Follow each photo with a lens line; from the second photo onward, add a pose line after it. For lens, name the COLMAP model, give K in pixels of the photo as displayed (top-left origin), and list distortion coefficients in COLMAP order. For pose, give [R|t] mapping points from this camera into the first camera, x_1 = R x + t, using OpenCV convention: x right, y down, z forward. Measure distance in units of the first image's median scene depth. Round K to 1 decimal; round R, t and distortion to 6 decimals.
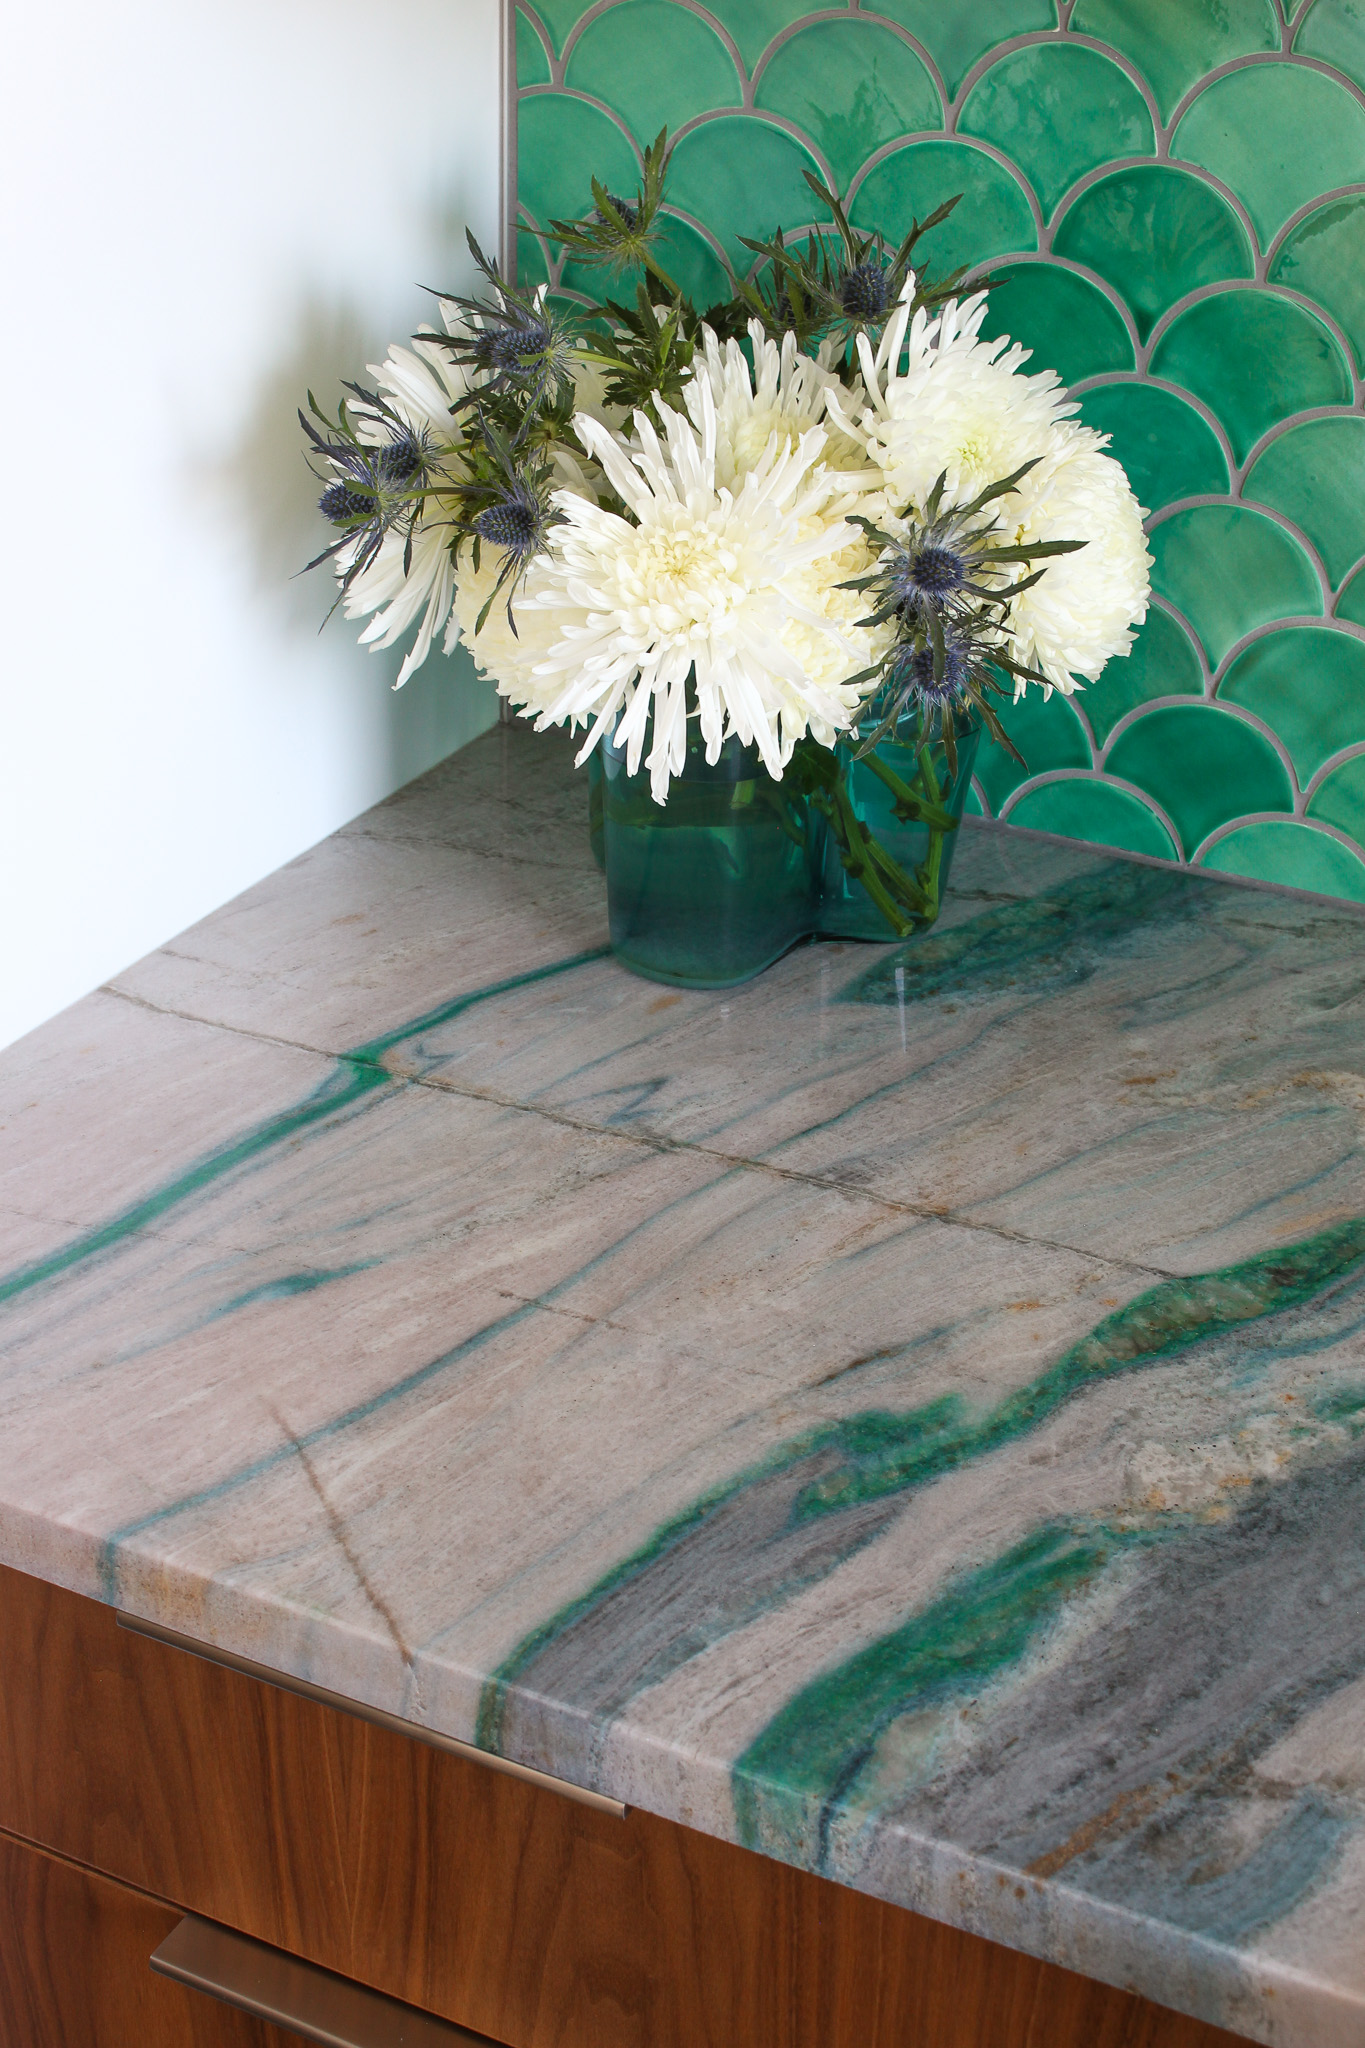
lens RADIAL K [[2812.0, 0, 682.5], [0, 2812.0, 1024.0], [0, 0, 1]] dist [-0.081130, 0.086552]
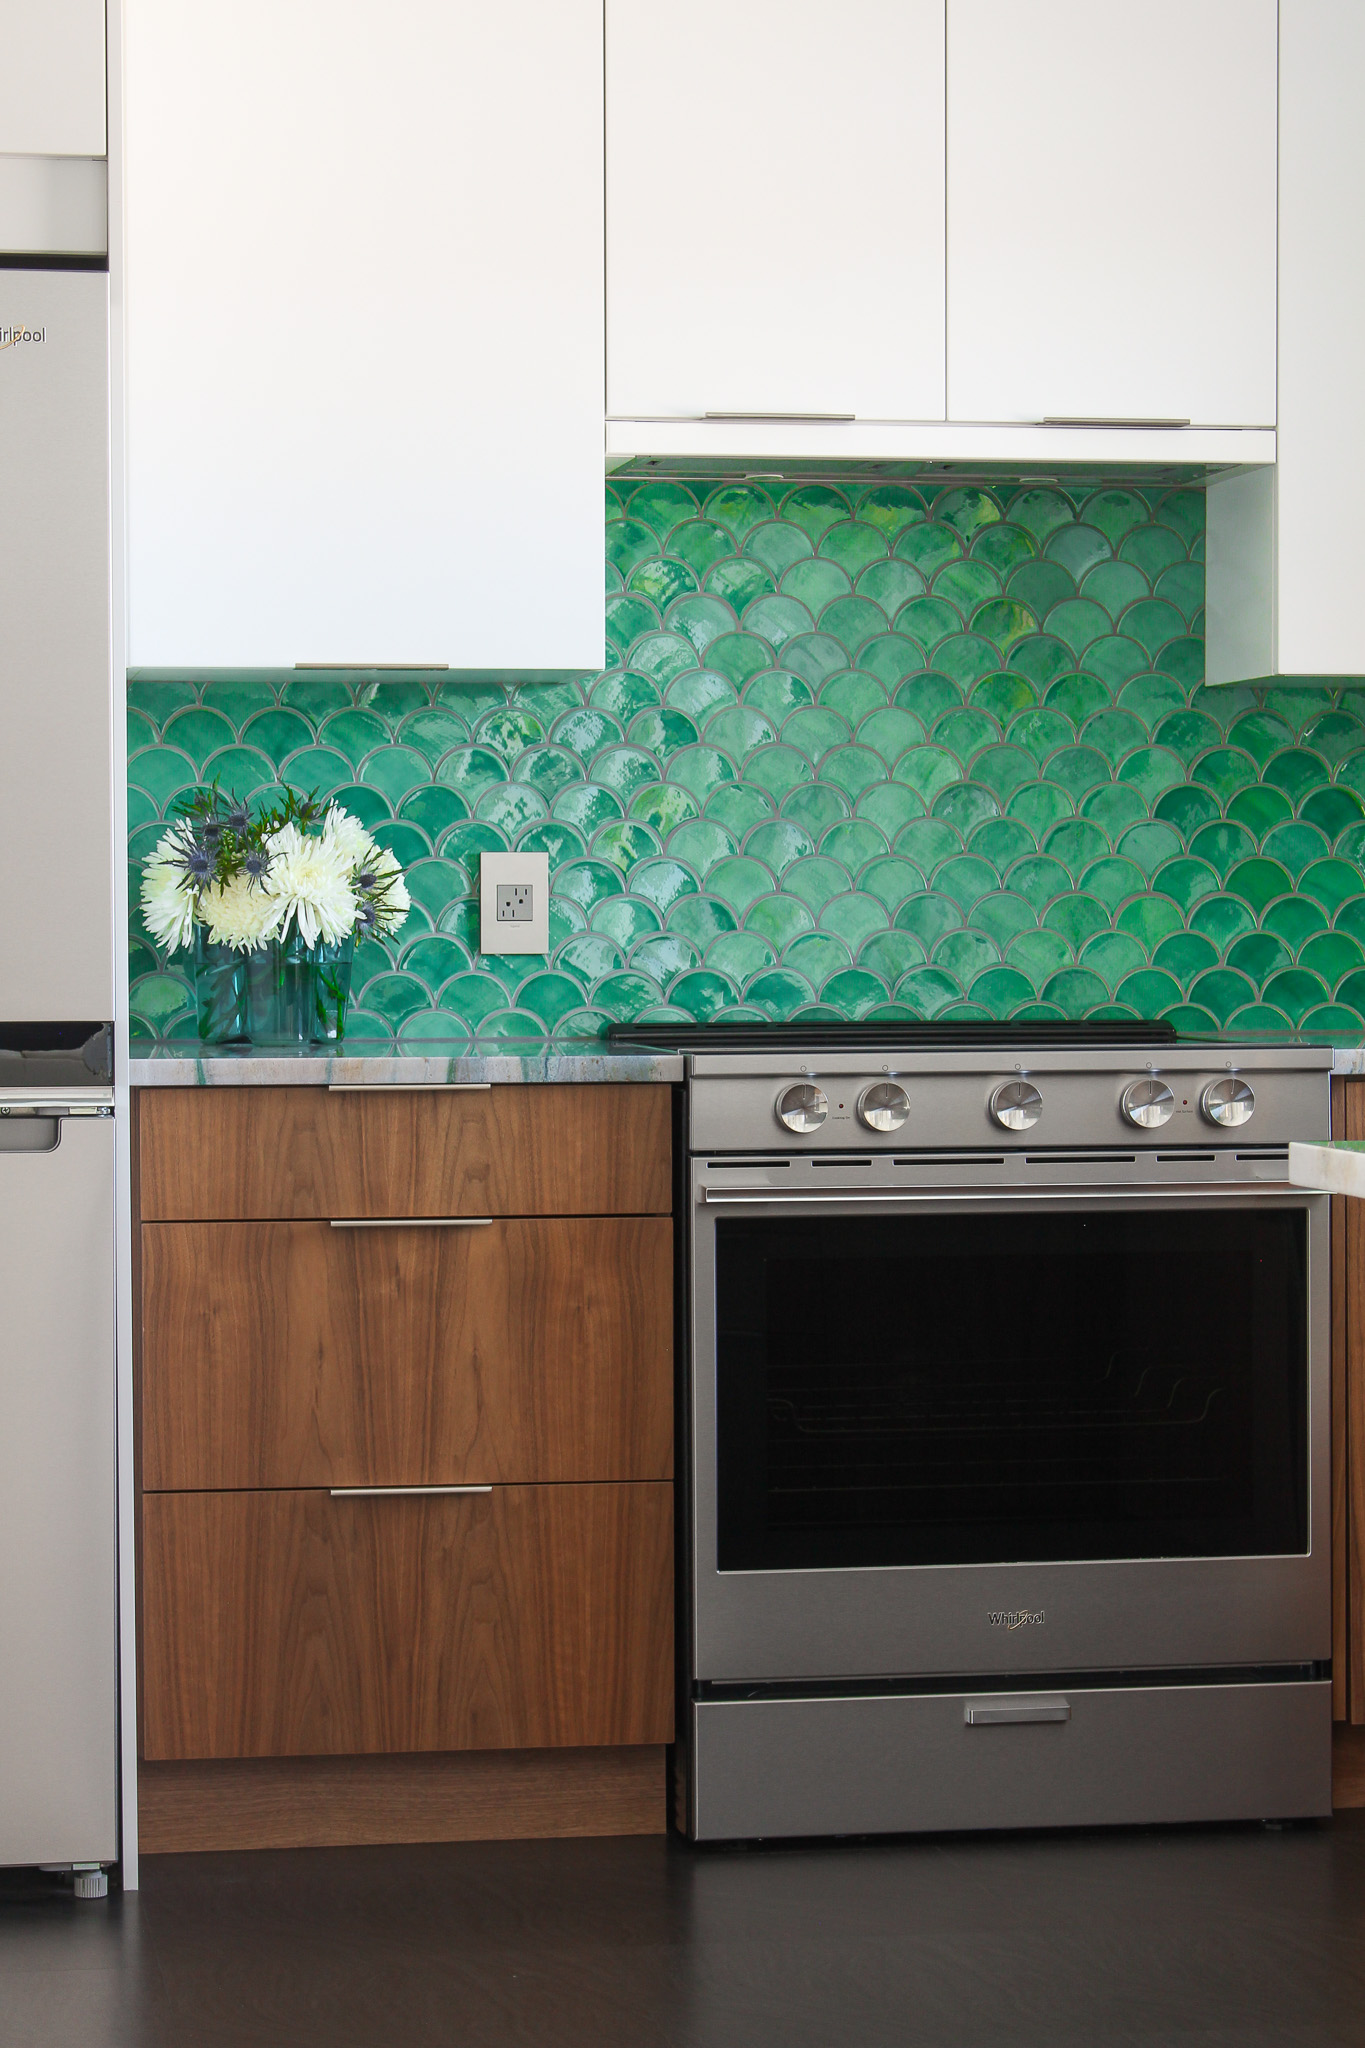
lens RADIAL K [[4630.7, 0, 682.5], [0, 4630.7, 1024.0], [0, 0, 1]] dist [-0.001065, 0.361205]
pose [[0.806459, -0.045551, 0.589532, -2.664073], [0.302299, 0.888638, -0.344874, 1.858378], [-0.508172, 0.456342, 0.730420, -2.861350]]
